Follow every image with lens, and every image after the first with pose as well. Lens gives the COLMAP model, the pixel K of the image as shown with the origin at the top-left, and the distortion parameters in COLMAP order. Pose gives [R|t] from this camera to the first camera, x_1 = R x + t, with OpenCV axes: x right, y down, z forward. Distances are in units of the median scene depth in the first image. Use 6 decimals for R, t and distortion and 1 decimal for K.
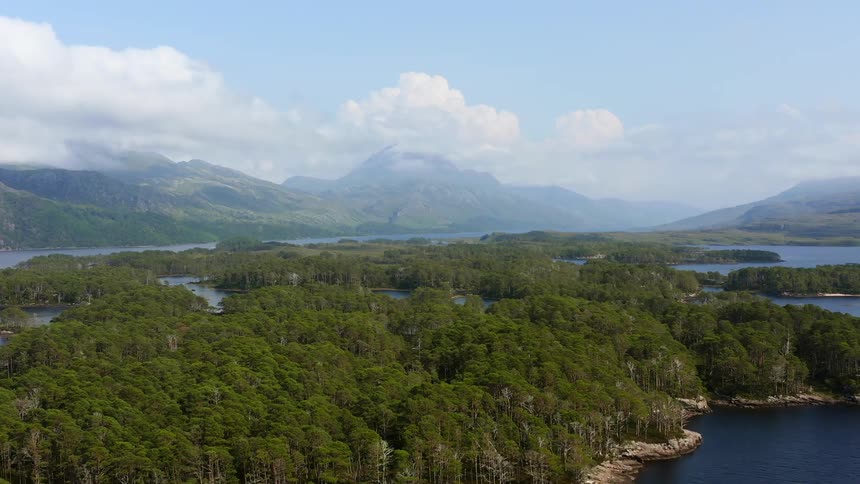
lens RADIAL K [[1003.0, 0, 430.0], [0, 1003.0, 242.0], [0, 0, 1]] dist [-0.189438, -0.007753]
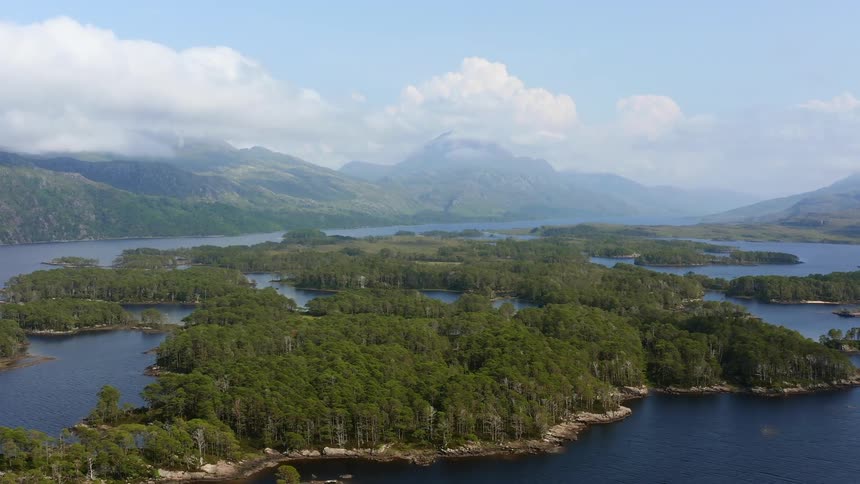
lens RADIAL K [[1003.0, 0, 430.0], [0, 1003.0, 242.0], [0, 0, 1]] dist [-0.189438, -0.007753]
pose [[0.998376, 0.012340, -0.055619, 0.011901], [-0.011394, 0.999785, 0.017305, -0.032360], [0.055821, -0.016643, 0.998302, -0.200102]]
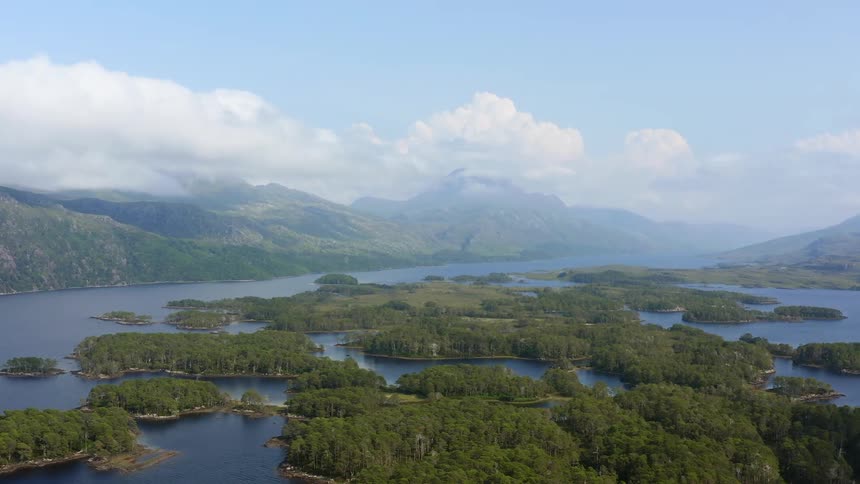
lens RADIAL K [[1003.0, 0, 430.0], [0, 1003.0, 242.0], [0, 0, 1]] dist [-0.189438, -0.007753]
pose [[0.997994, 0.015254, -0.061450, -0.072032], [-0.016191, 0.999760, -0.014781, -0.075931], [0.061210, 0.015746, 0.998001, -0.209912]]
